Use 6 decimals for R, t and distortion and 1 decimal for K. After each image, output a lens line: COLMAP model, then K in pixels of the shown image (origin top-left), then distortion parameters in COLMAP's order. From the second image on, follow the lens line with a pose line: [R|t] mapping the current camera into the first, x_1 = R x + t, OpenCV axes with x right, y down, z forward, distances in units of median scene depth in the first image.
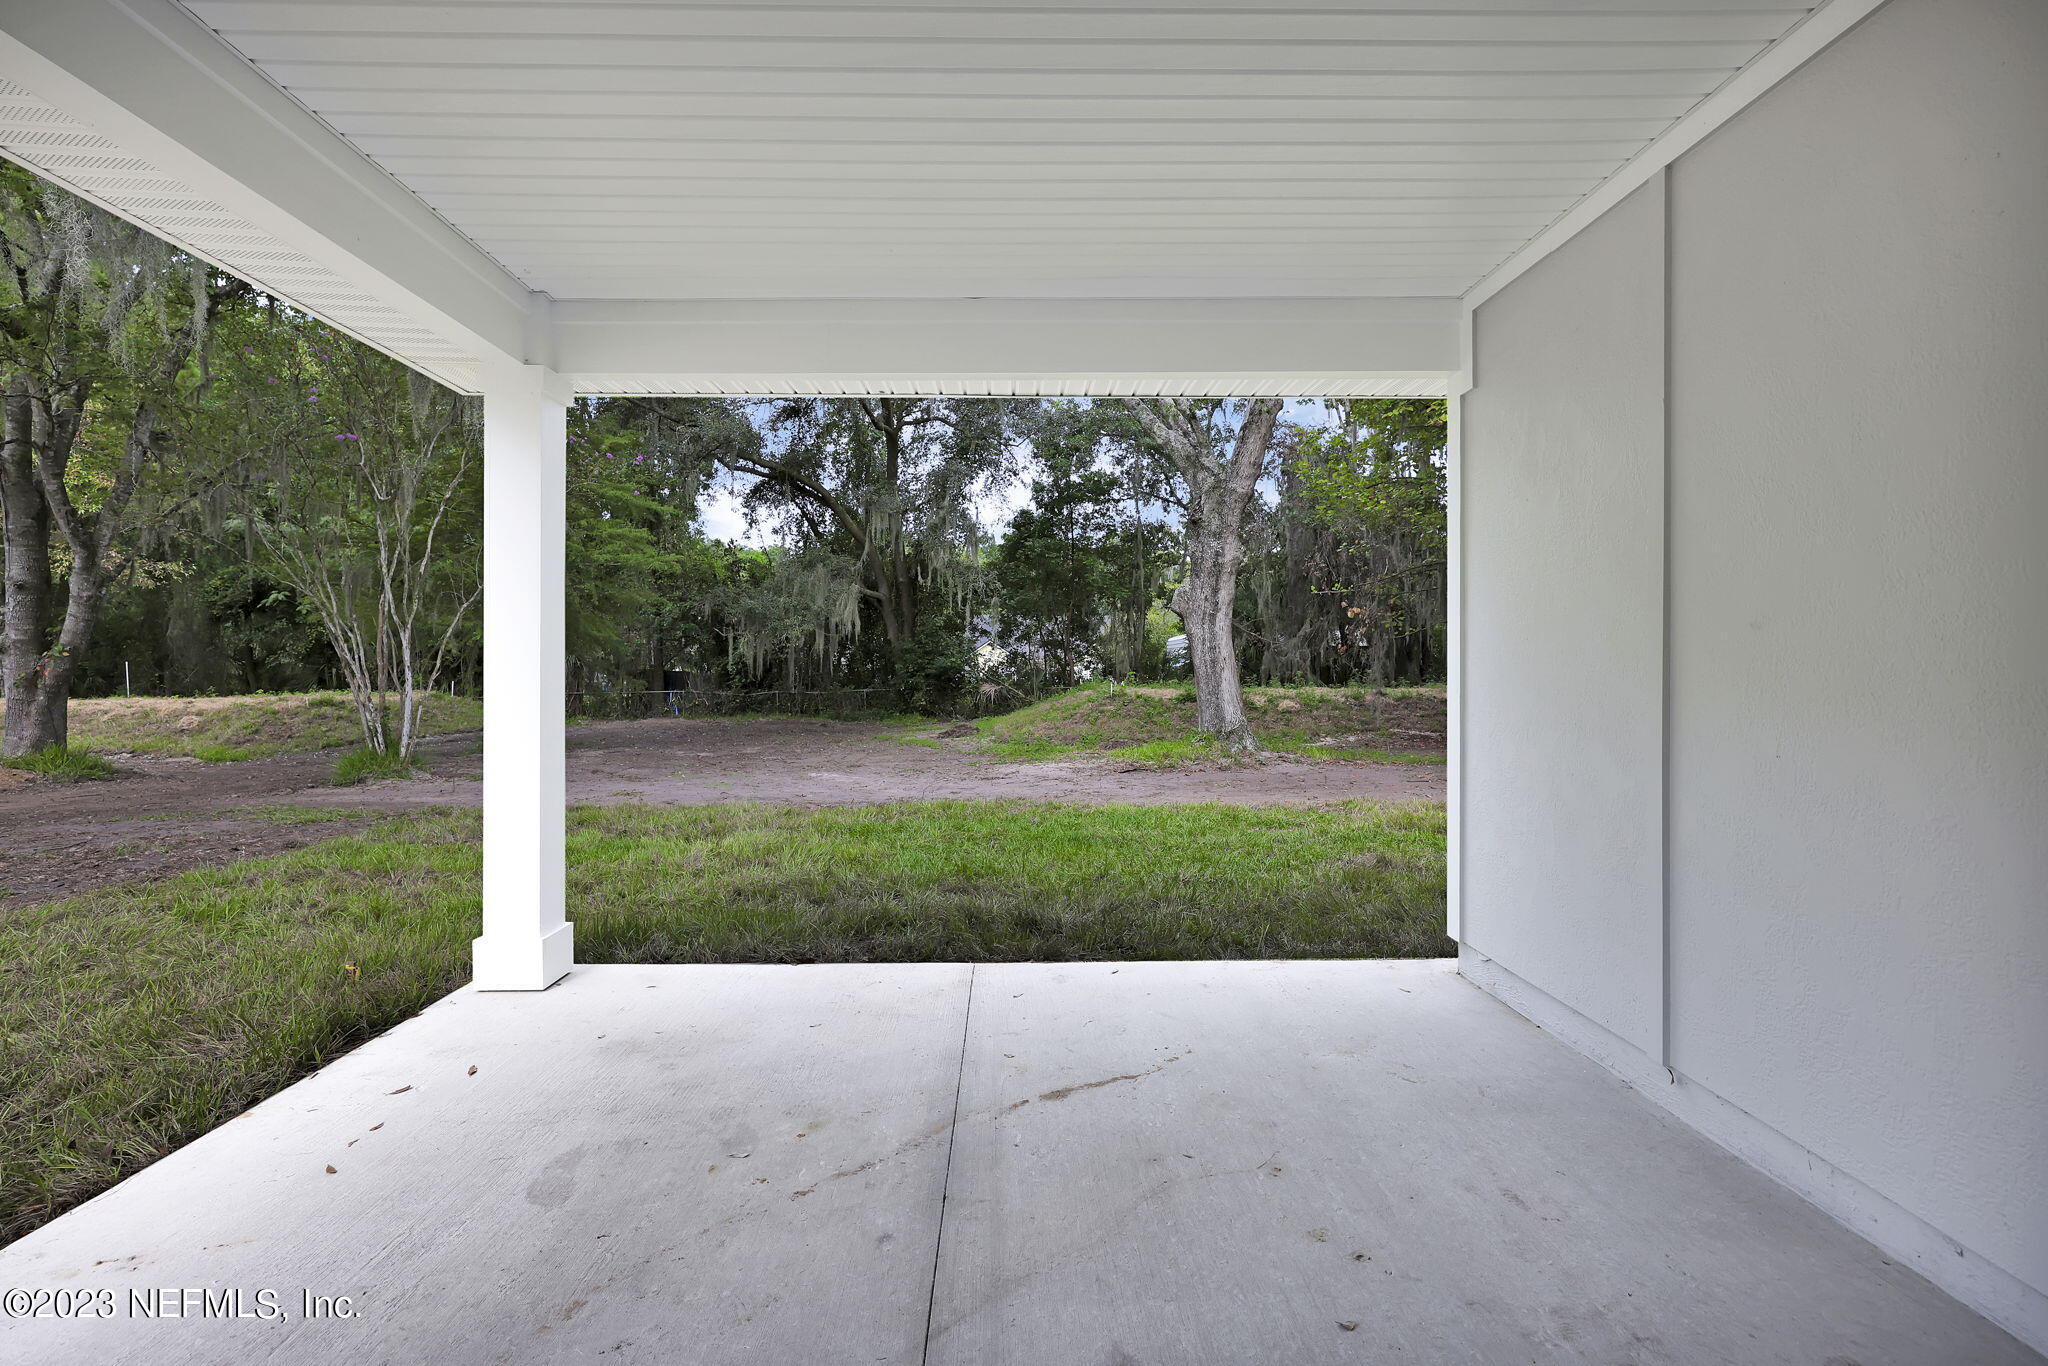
lens RADIAL K [[977.5, 0, 1023.0], [0, 977.5, 681.8], [0, 0, 1]] dist [-0.000839, 0.000161]
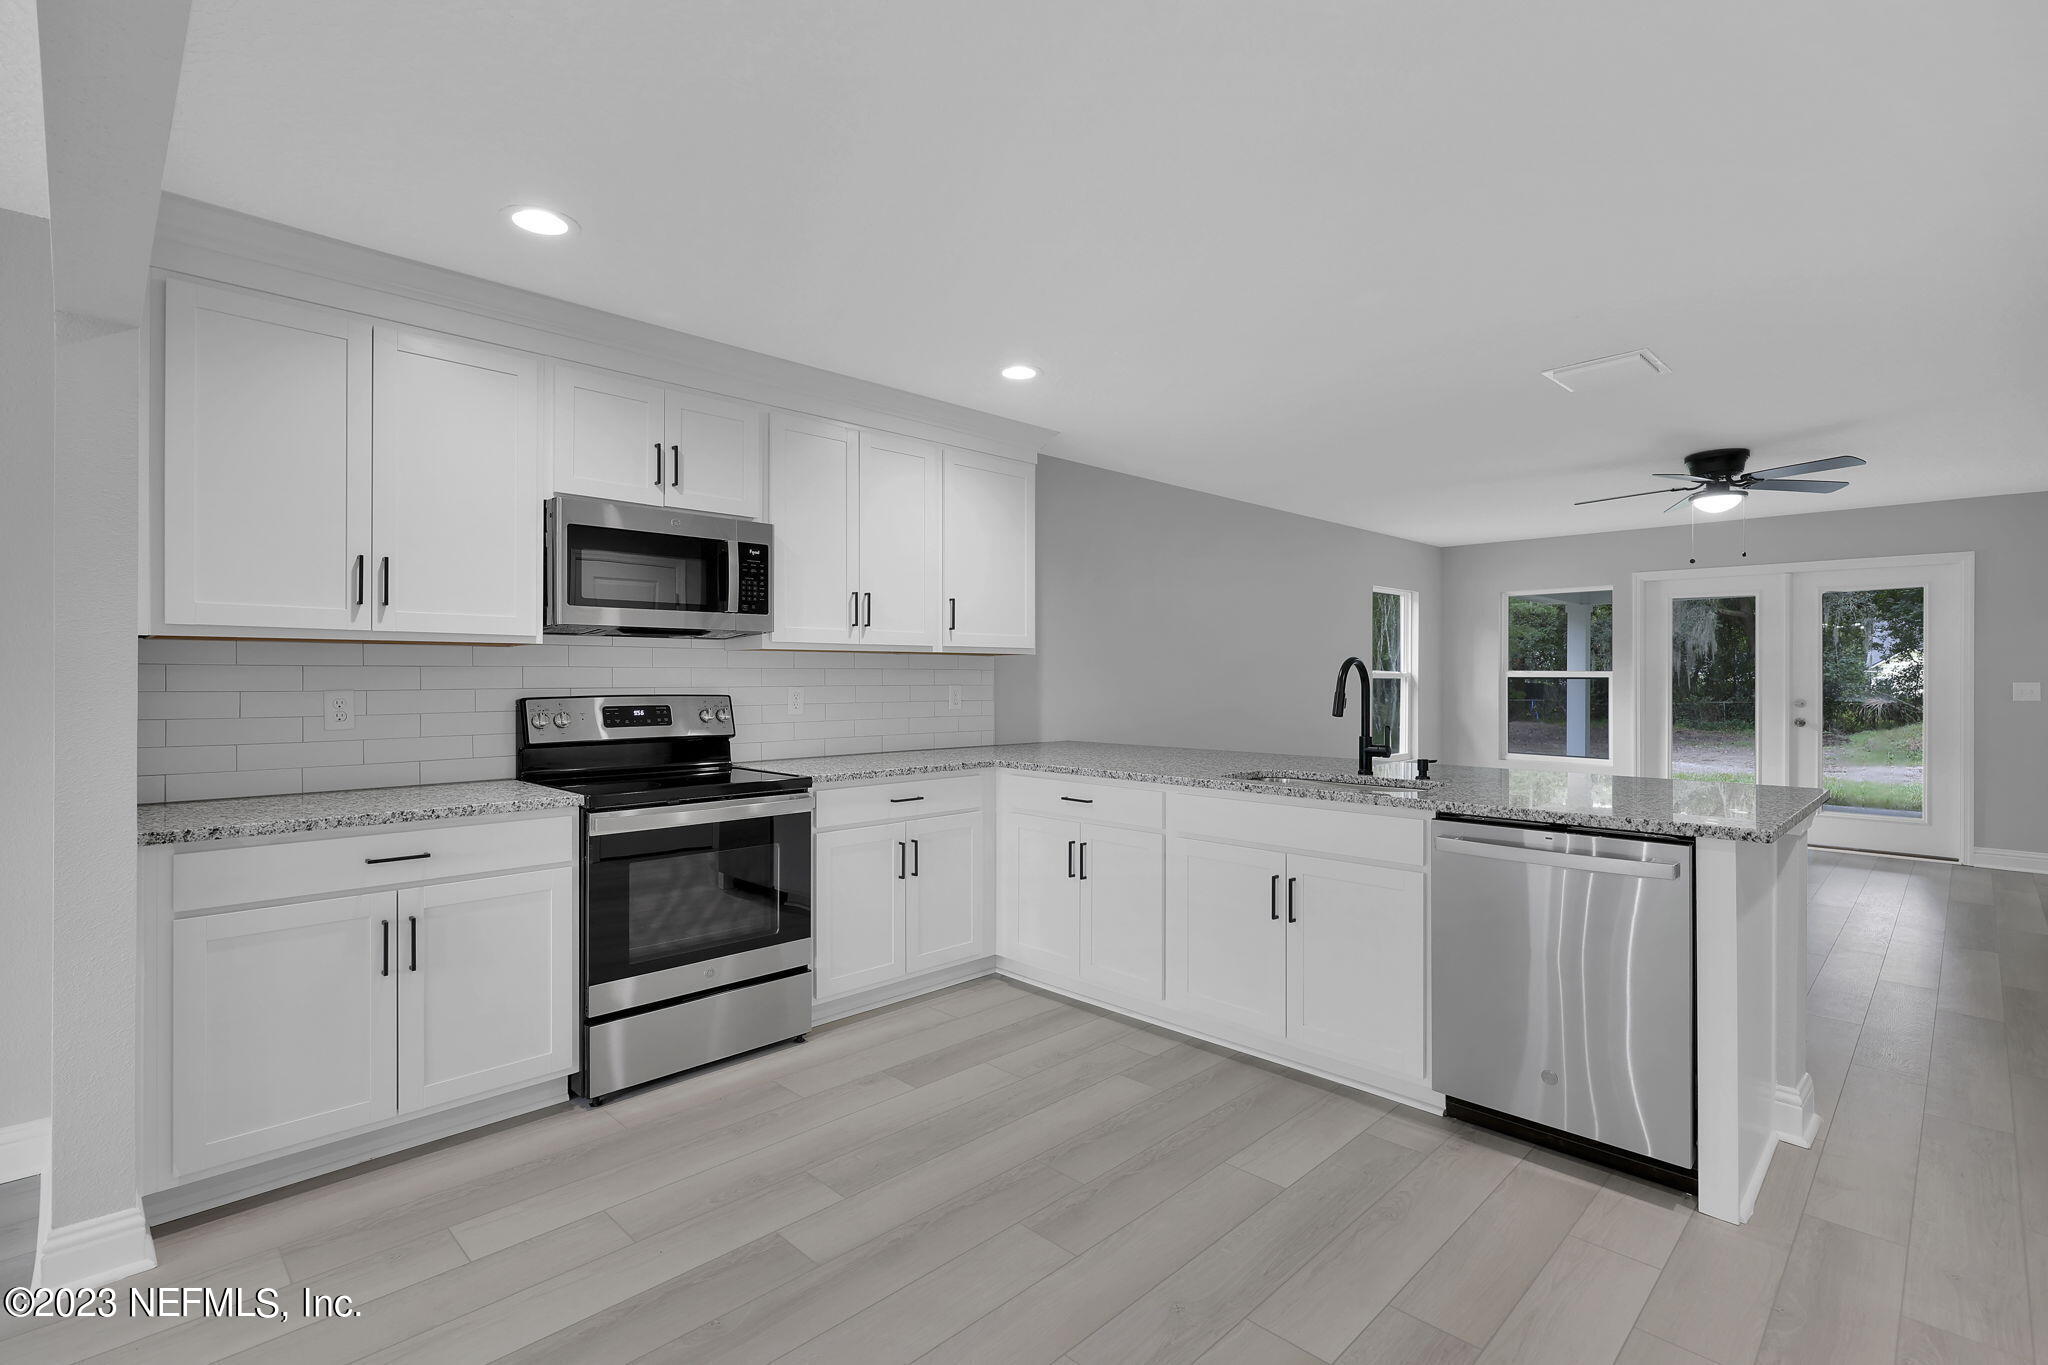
lens RADIAL K [[941.5, 0, 1029.5], [0, 941.5, 680.4], [0, 0, 1]] dist [-0.000371, -0.000295]
pose [[0.691288, 0.001683, -0.722577, 0.060707], [-0.004816, 0.999986, -0.002278, -0.009470], [0.722563, 0.005055, 0.691286, -0.285415]]
